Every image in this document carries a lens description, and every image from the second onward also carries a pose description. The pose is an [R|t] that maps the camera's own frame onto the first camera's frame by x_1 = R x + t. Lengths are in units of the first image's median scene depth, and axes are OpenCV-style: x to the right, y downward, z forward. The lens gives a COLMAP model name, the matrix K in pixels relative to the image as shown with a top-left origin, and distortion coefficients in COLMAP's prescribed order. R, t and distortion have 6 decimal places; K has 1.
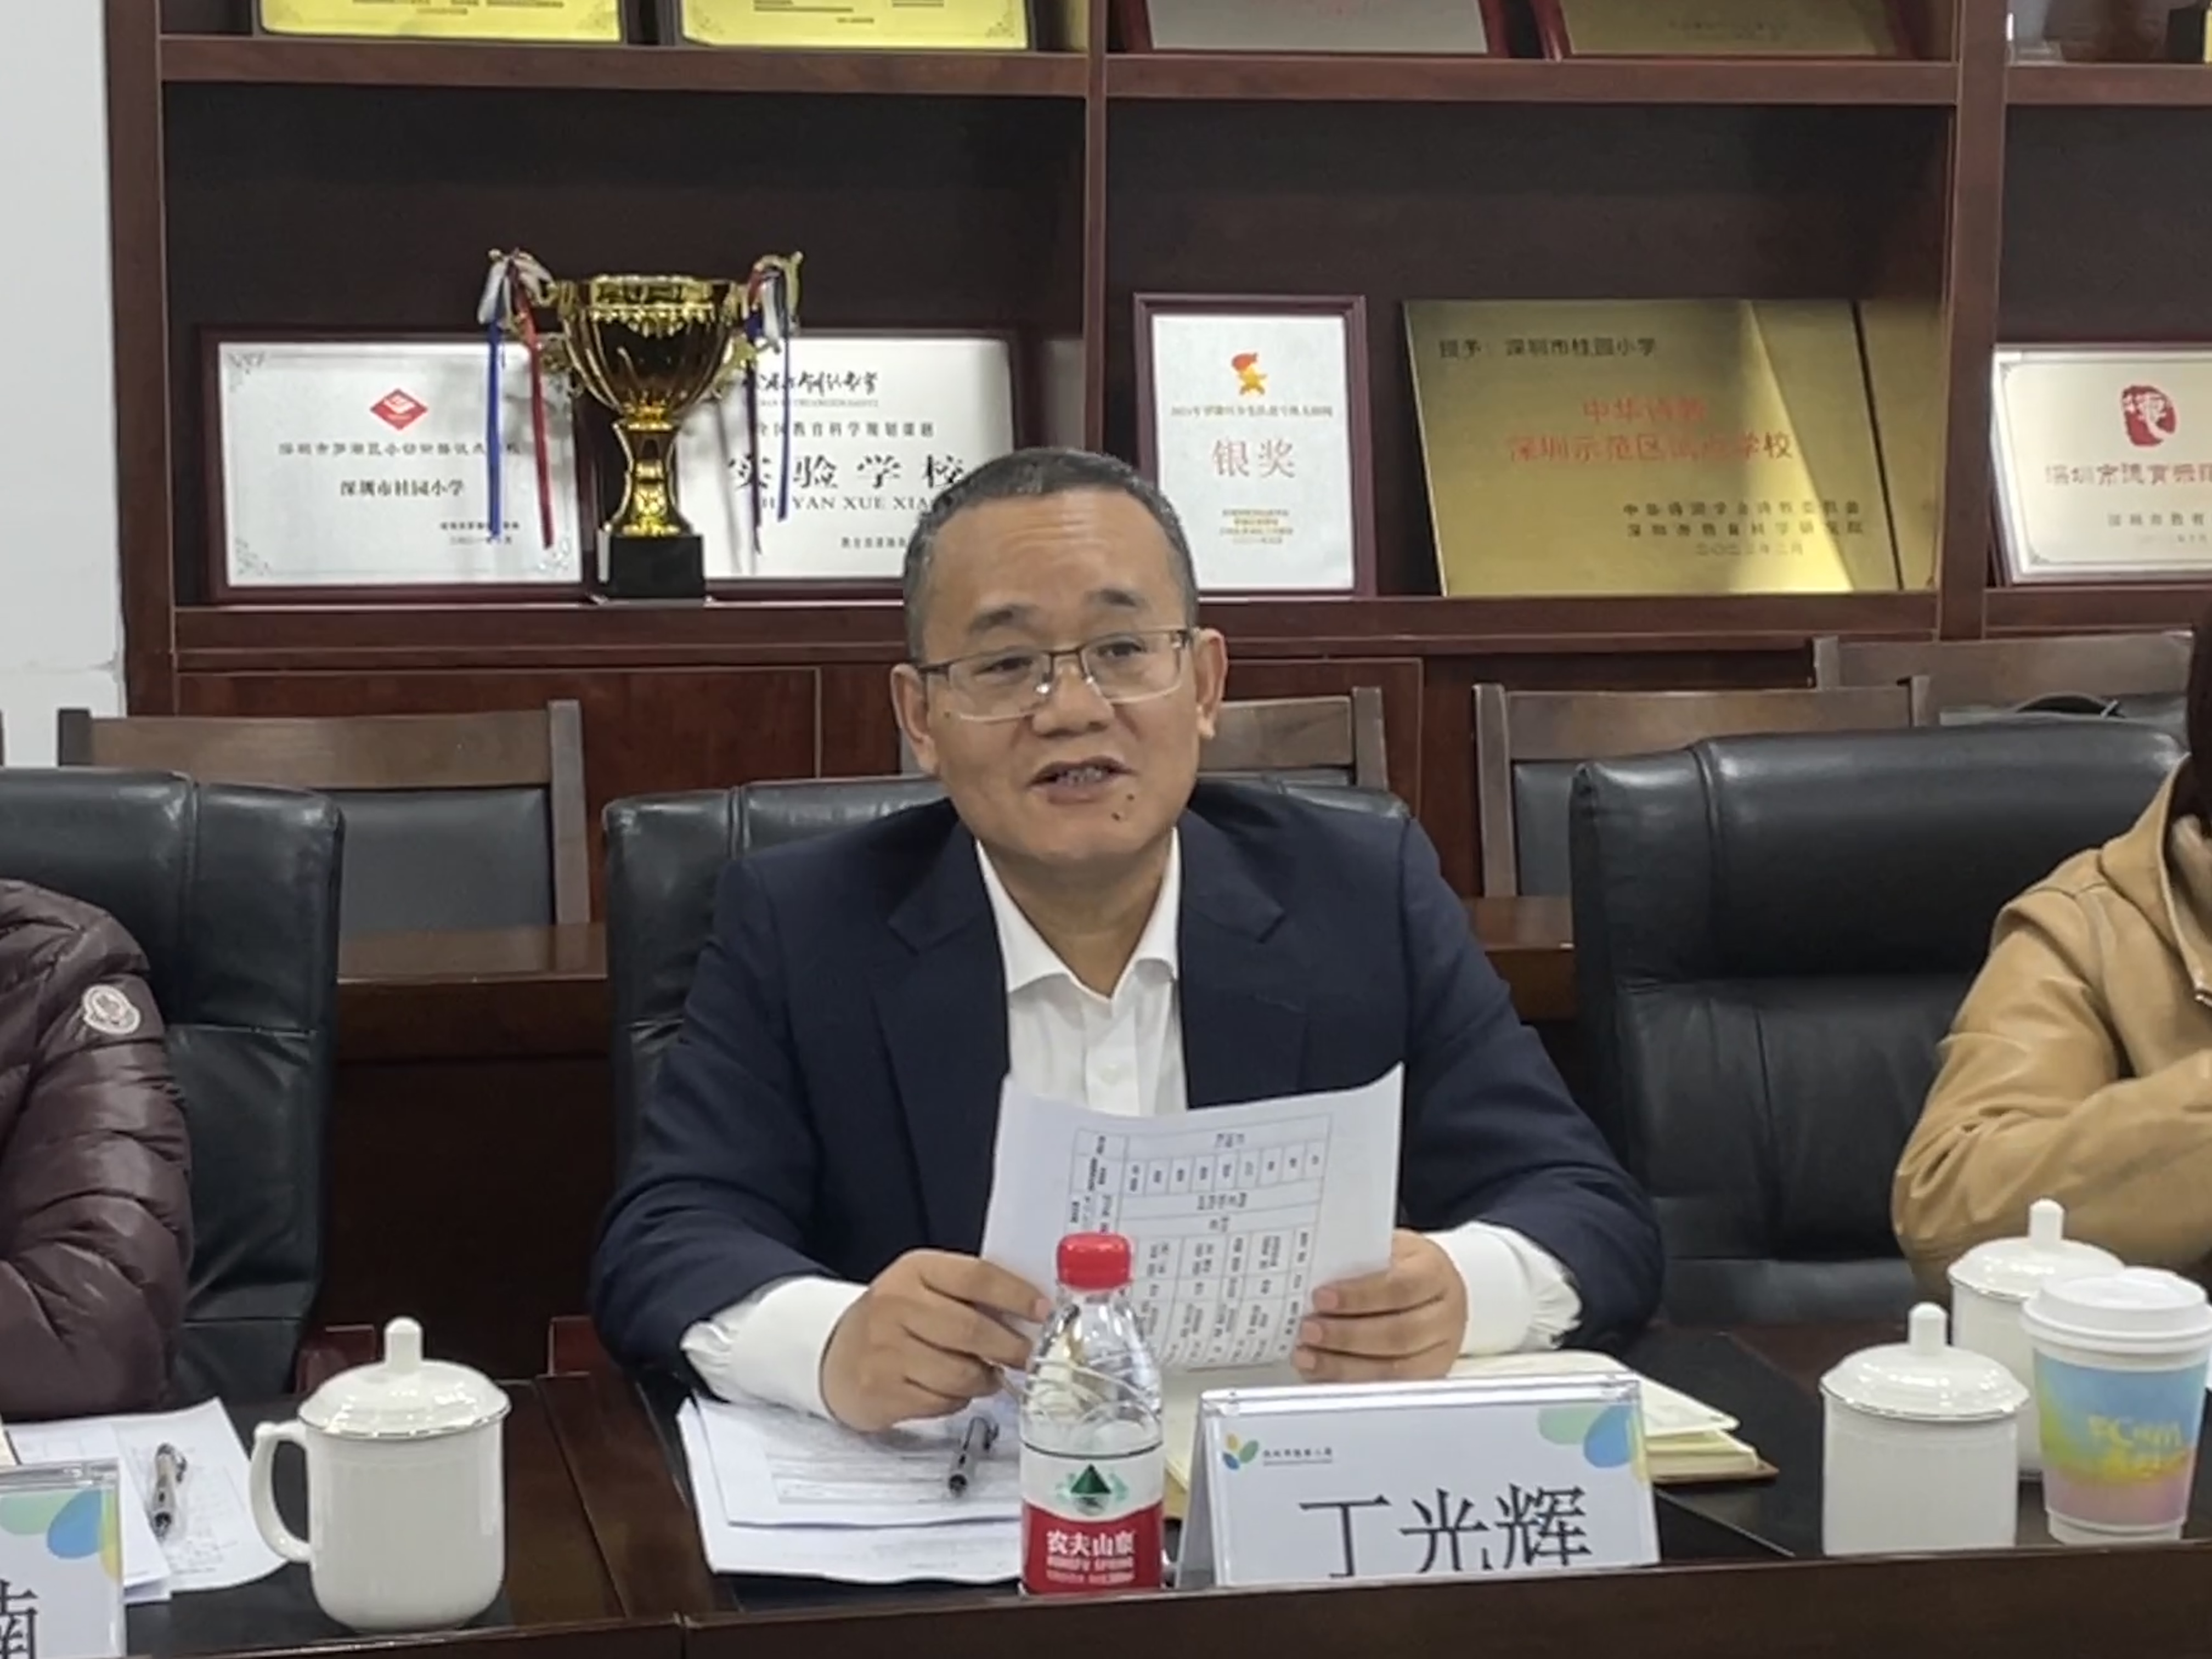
lens RADIAL K [[4576.6, 0, 1106.0], [0, 4576.6, 886.0], [0, 0, 1]] dist [-0.016573, 0.333198]
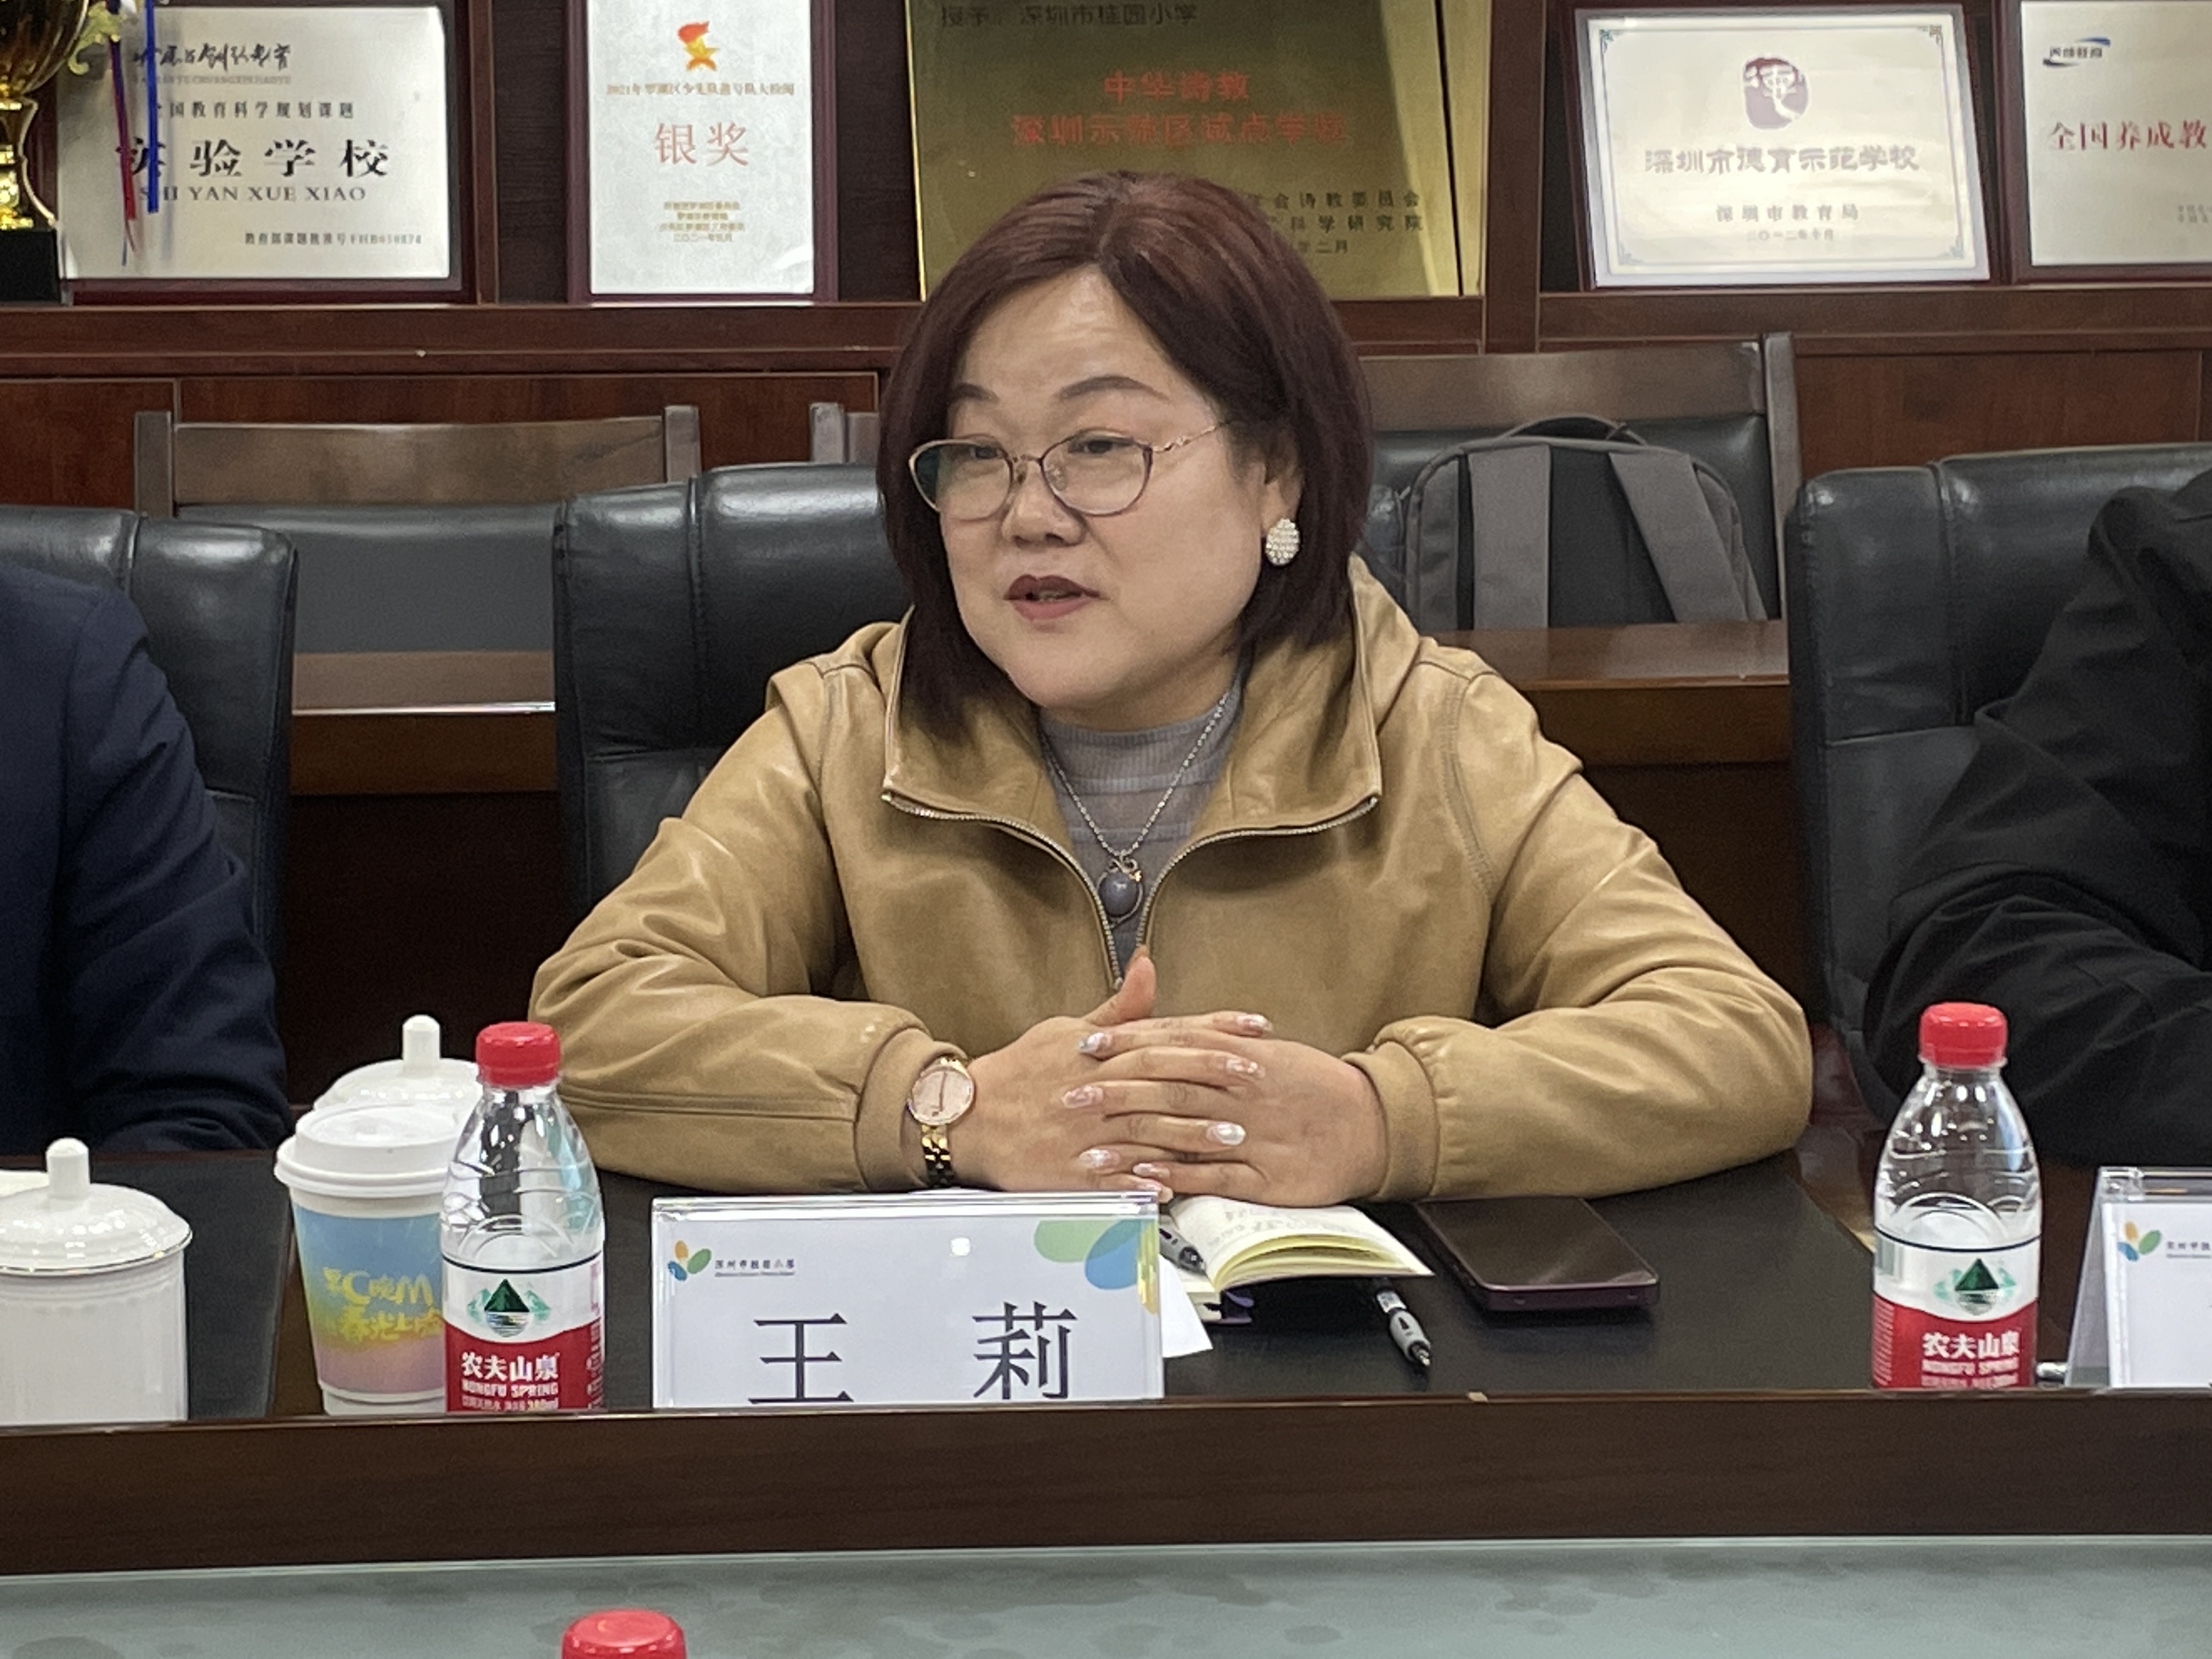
lens RADIAL K [[5096.4, 0, 1106.0], [0, 5096.4, 829.5], [0, 0, 1]] dist [0.004258, 0.830514]
pose [[0.995656, 0.011533, -0.092394, 0.201411], [-0.007623, 0.999065, 0.042554, -0.004008], [0.092798, -0.041664, 0.994813, 0.027052]]
